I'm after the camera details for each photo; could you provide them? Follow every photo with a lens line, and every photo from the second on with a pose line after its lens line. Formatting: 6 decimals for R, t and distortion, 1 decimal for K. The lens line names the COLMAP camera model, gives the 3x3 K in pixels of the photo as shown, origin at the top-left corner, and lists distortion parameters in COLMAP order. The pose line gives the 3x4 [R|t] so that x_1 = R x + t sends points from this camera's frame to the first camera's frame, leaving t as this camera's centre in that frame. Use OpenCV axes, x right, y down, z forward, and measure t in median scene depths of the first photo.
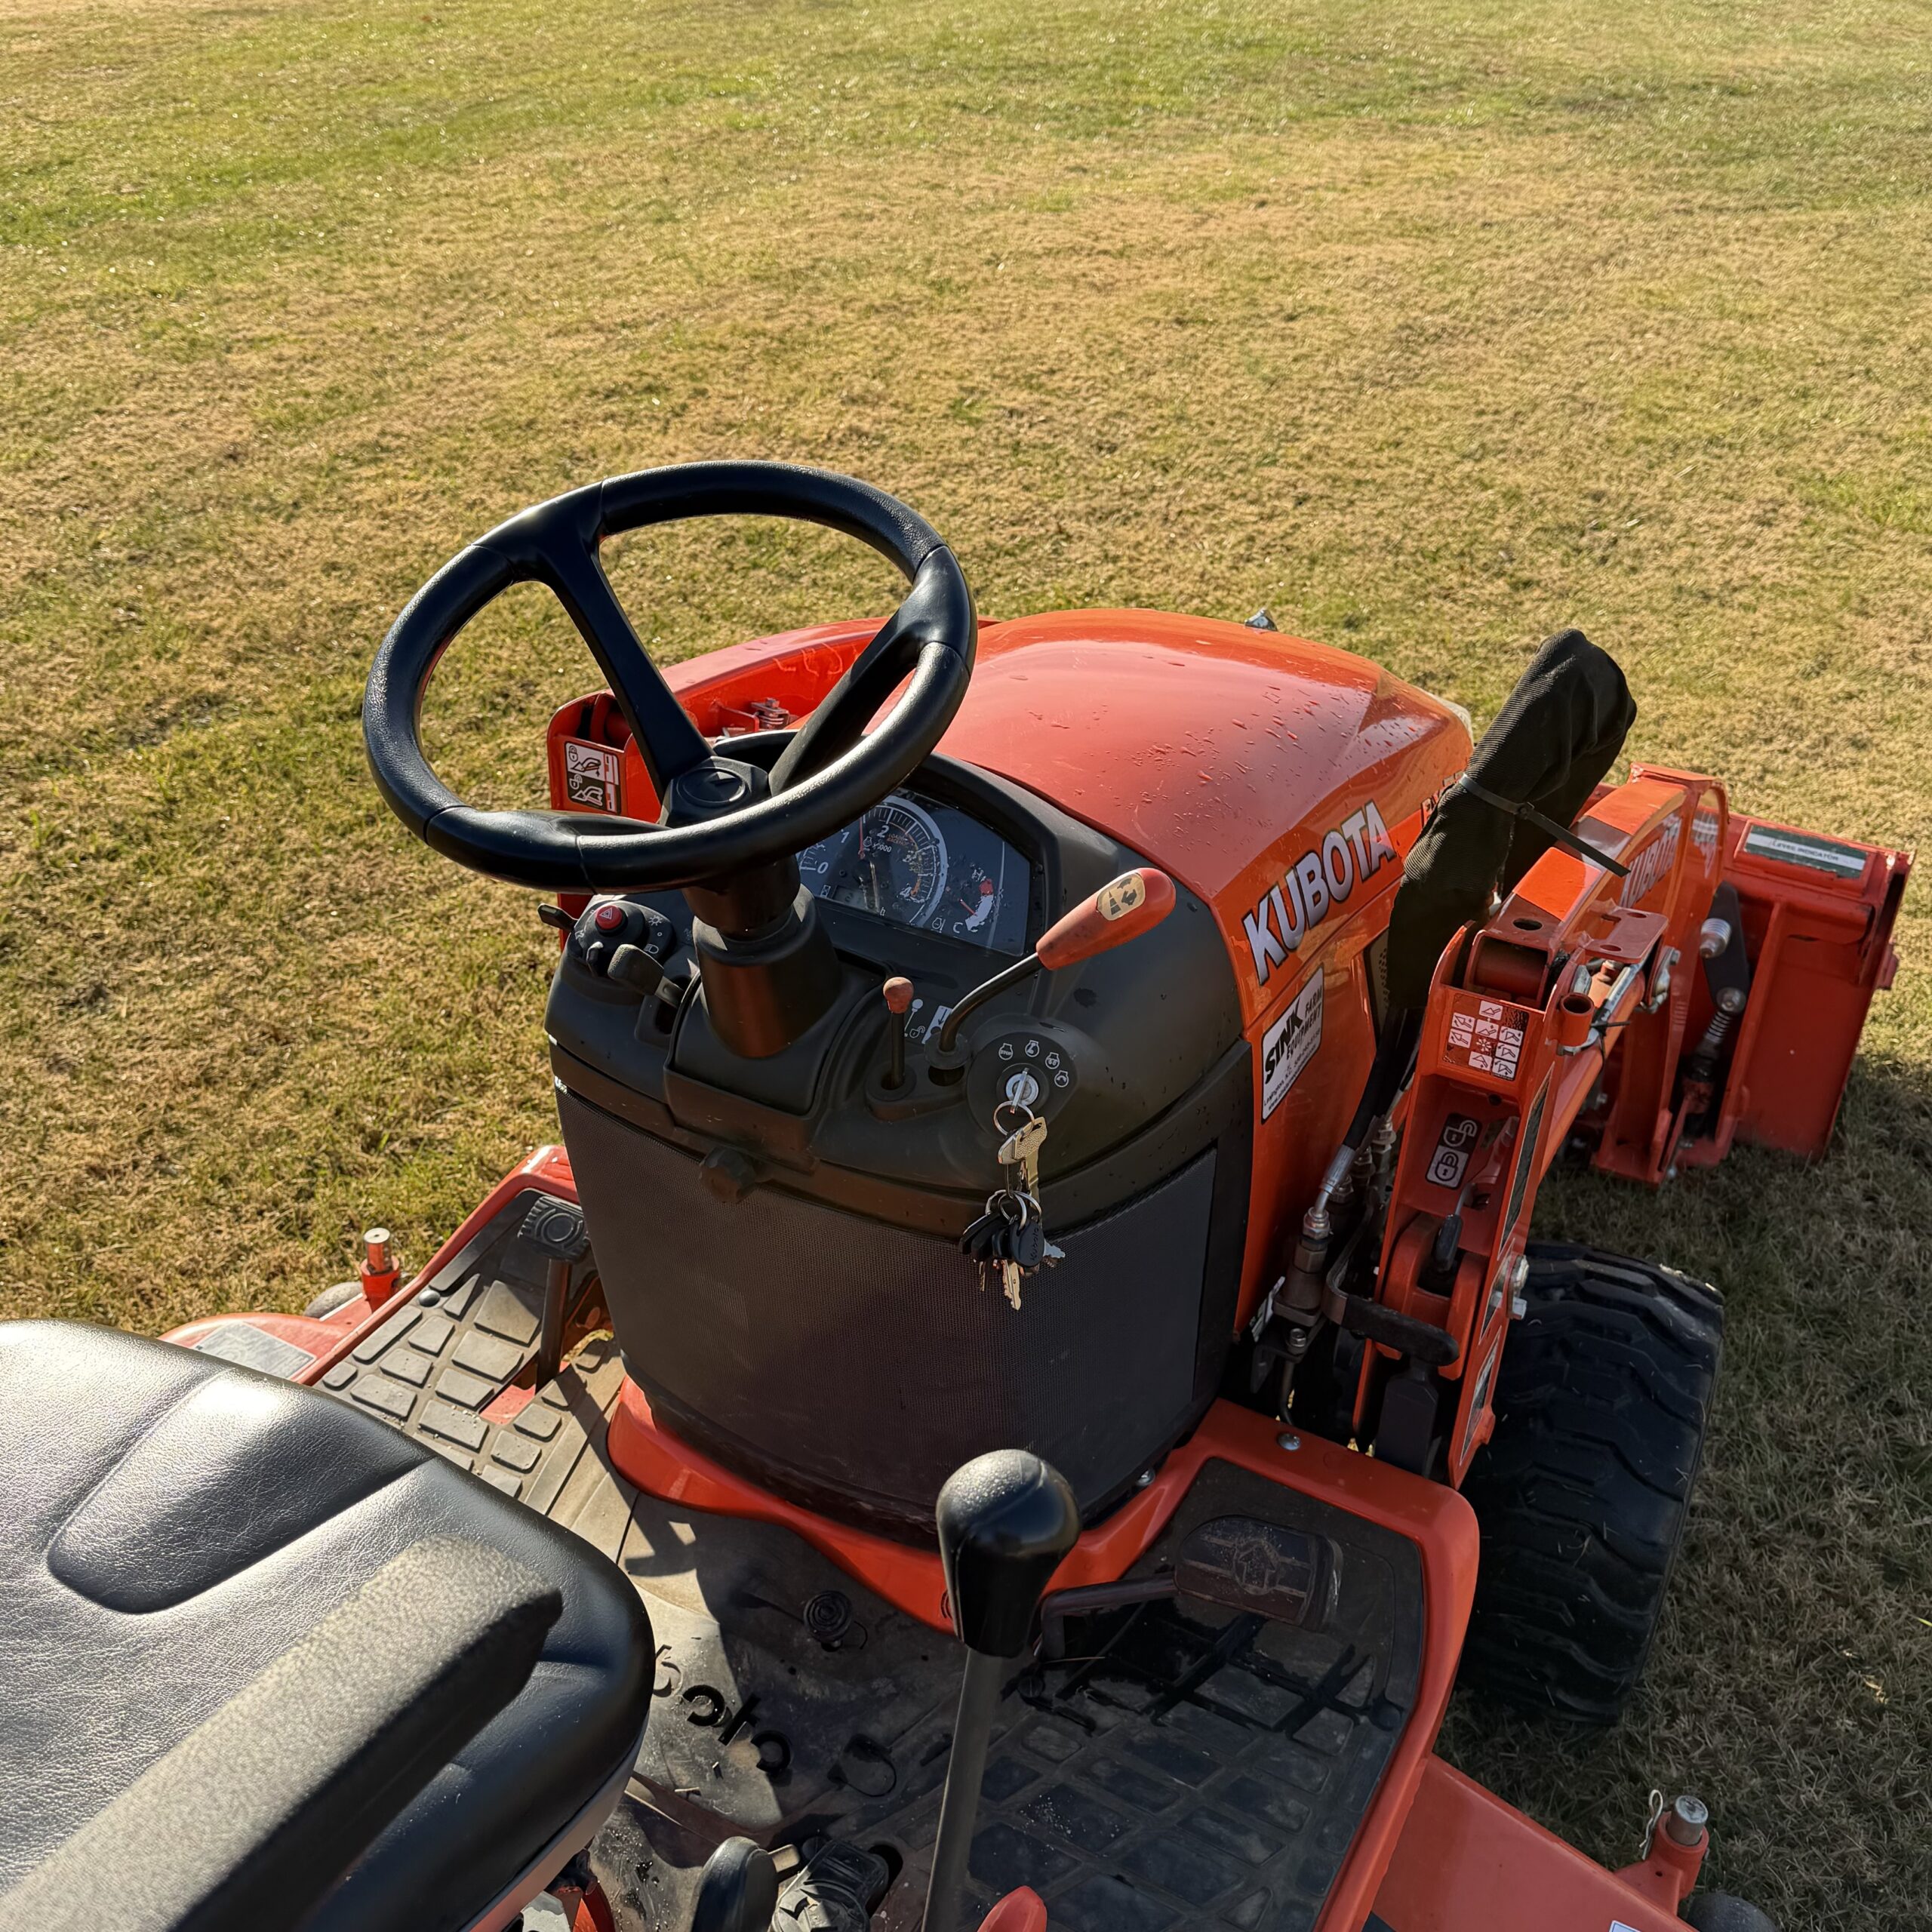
lens RADIAL K [[1995.4, 0, 966.0], [0, 1995.4, 966.0], [0, 0, 1]] dist [0.198850, -0.418260]
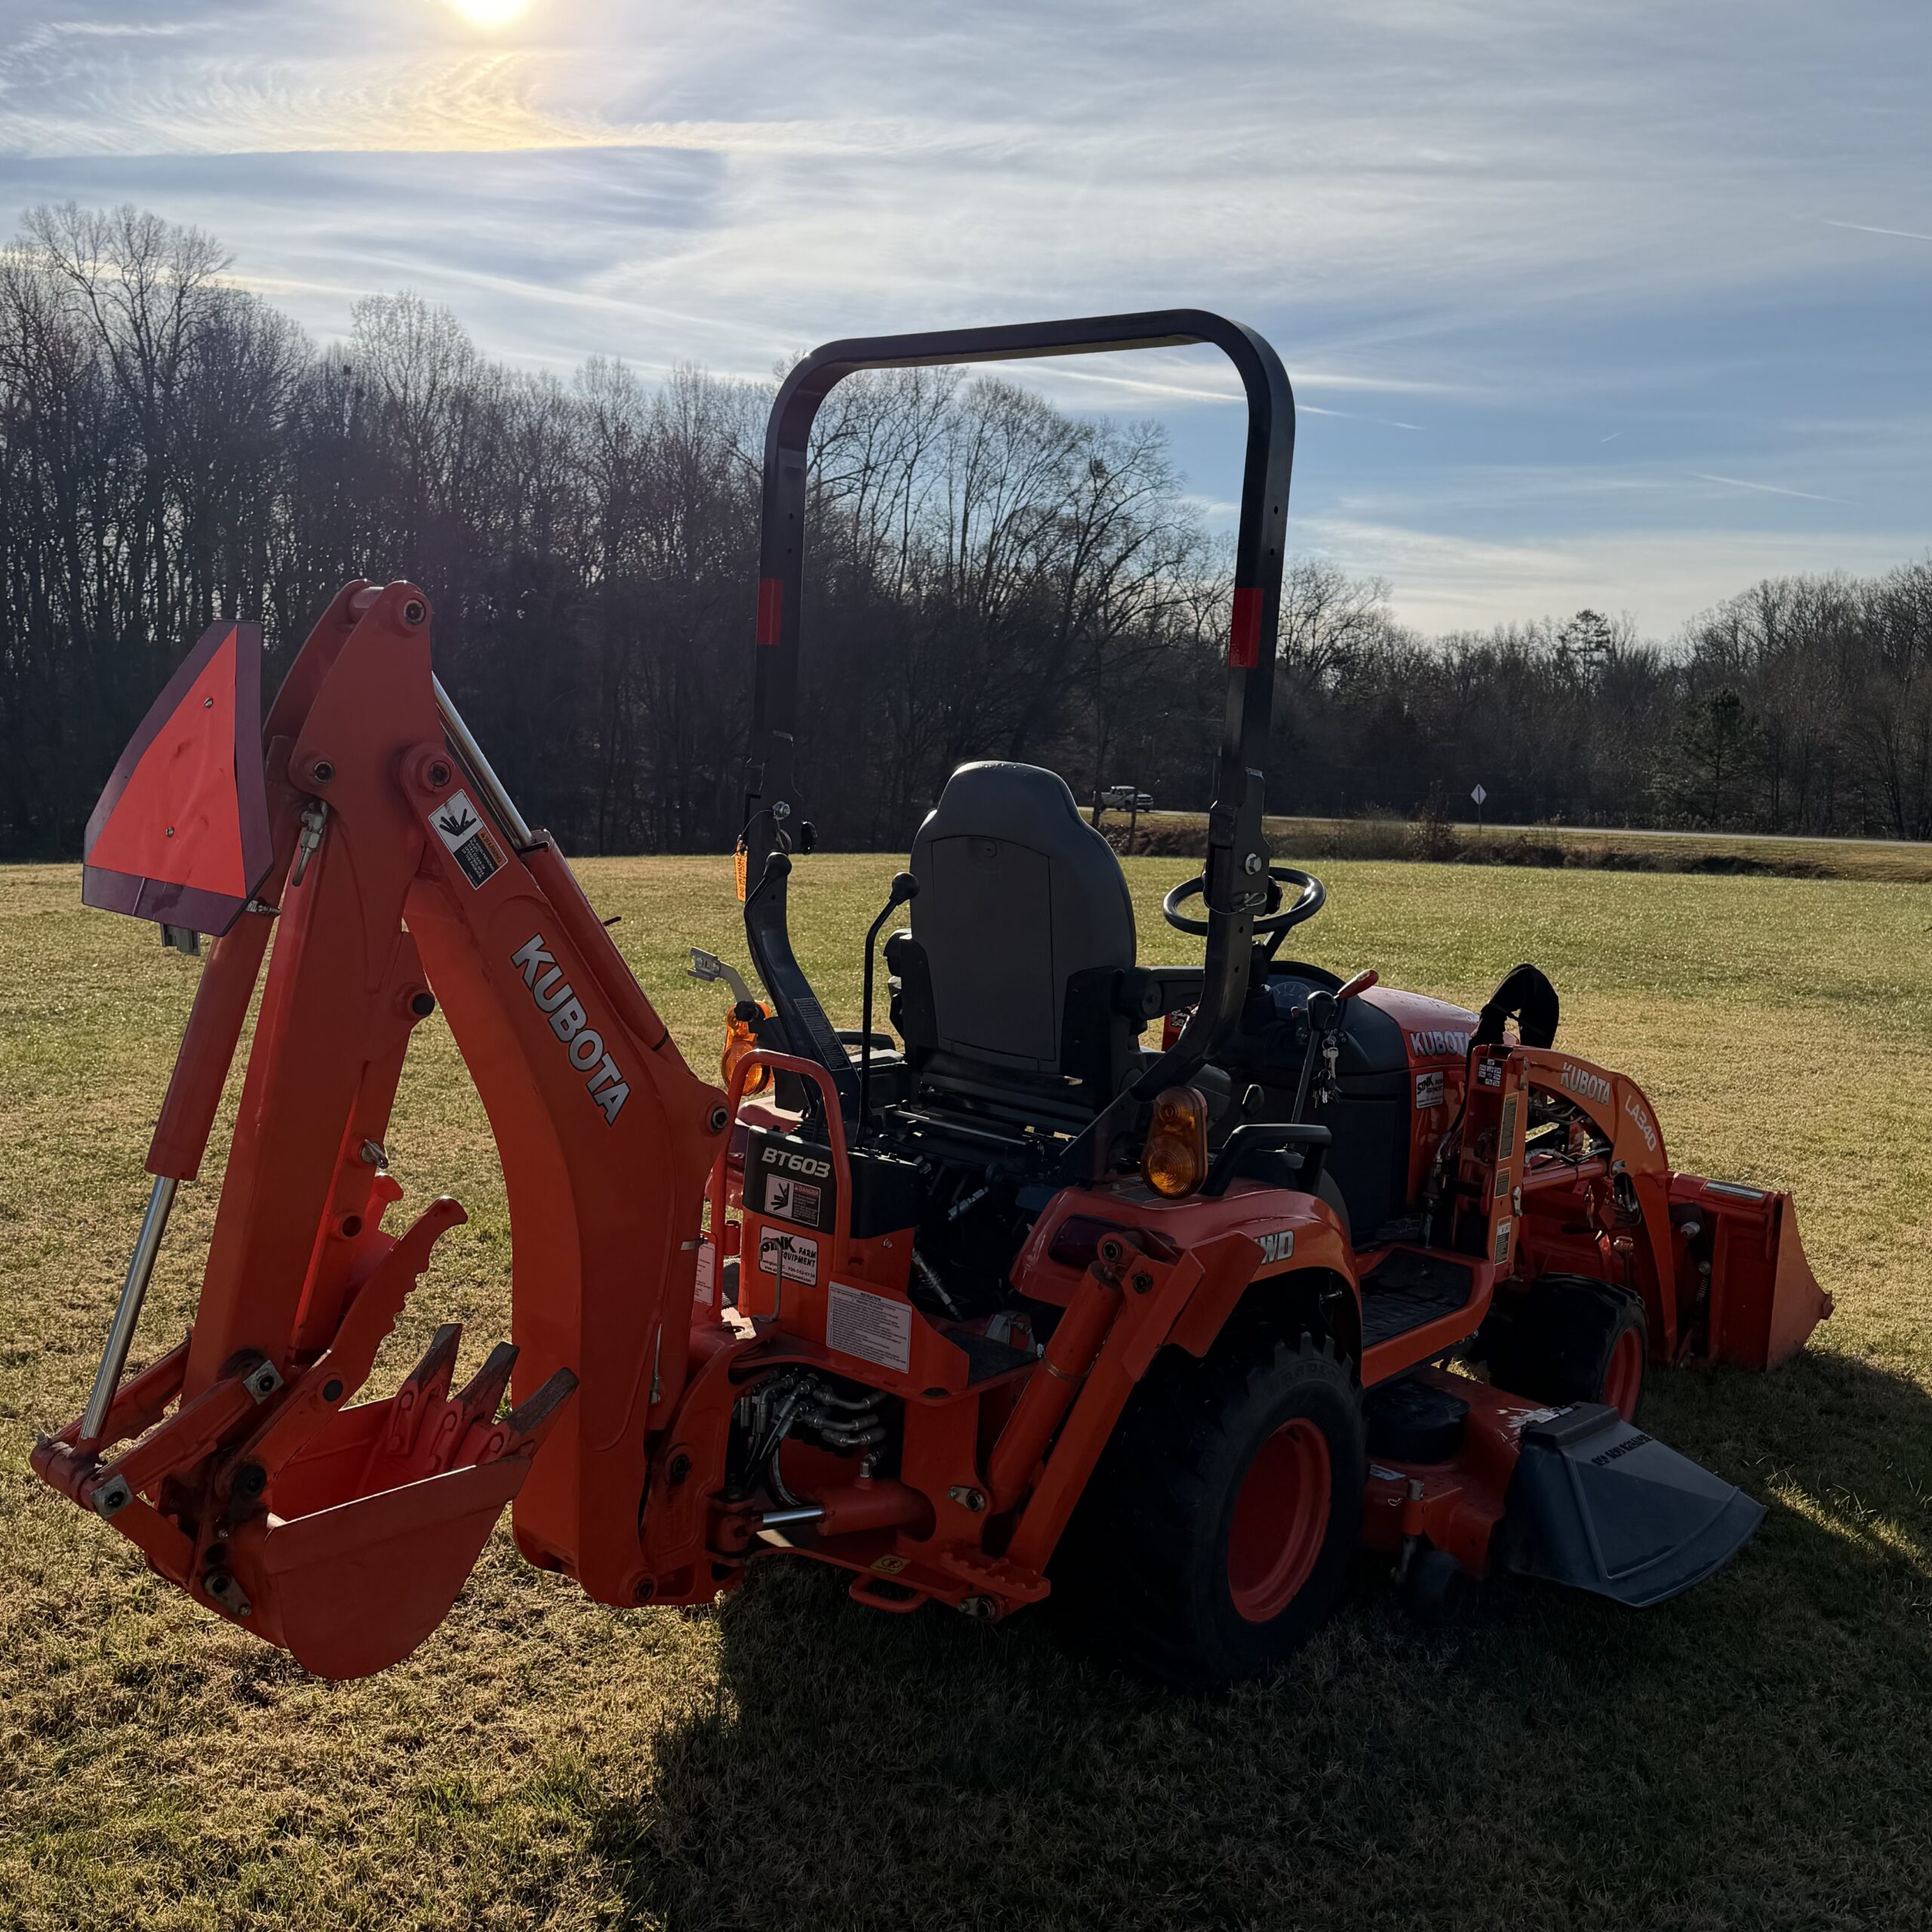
lens RADIAL K [[1995.4, 0, 966.0], [0, 1995.4, 966.0], [0, 0, 1]] dist [0.198850, -0.418260]
pose [[0.980624, 0.062035, -0.185816, 0.021556], [-0.133089, 0.906994, -0.399562, 0.662440], [0.143747, 0.416550, 0.897676, -1.043368]]
